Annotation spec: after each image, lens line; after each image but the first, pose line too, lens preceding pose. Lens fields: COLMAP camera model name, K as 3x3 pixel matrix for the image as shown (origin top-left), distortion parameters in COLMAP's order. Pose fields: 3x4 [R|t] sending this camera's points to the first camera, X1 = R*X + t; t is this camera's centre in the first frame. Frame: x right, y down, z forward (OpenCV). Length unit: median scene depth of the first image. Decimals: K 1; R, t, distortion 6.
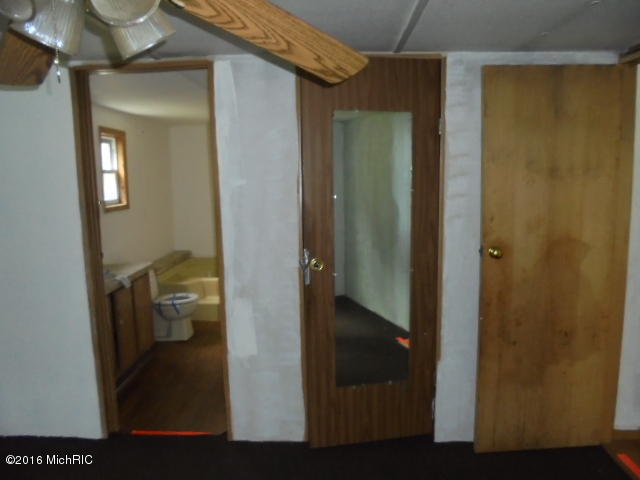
lens RADIAL K [[480.6, 0, 320.0], [0, 480.6, 240.0], [0, 0, 1]] dist [-0.133904, 0.113379]
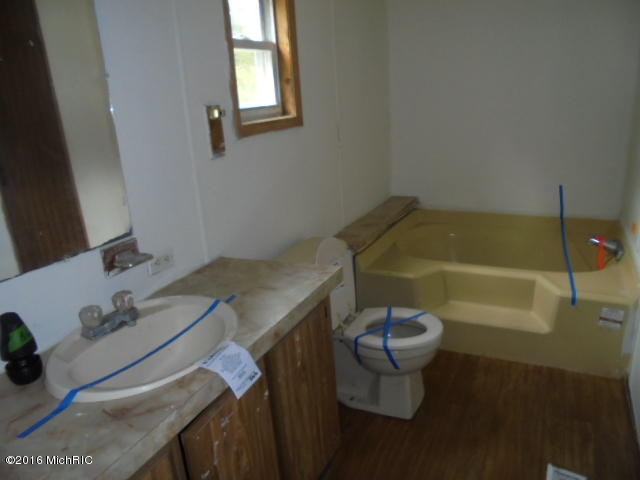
lens RADIAL K [[480.6, 0, 320.0], [0, 480.6, 240.0], [0, 0, 1]] dist [-0.133904, 0.113379]
pose [[0.905560, 0.078716, -0.416851, -0.179241], [-0.003241, 0.983889, 0.178751, -0.038497], [0.424206, -0.160519, 0.891226, 0.565461]]
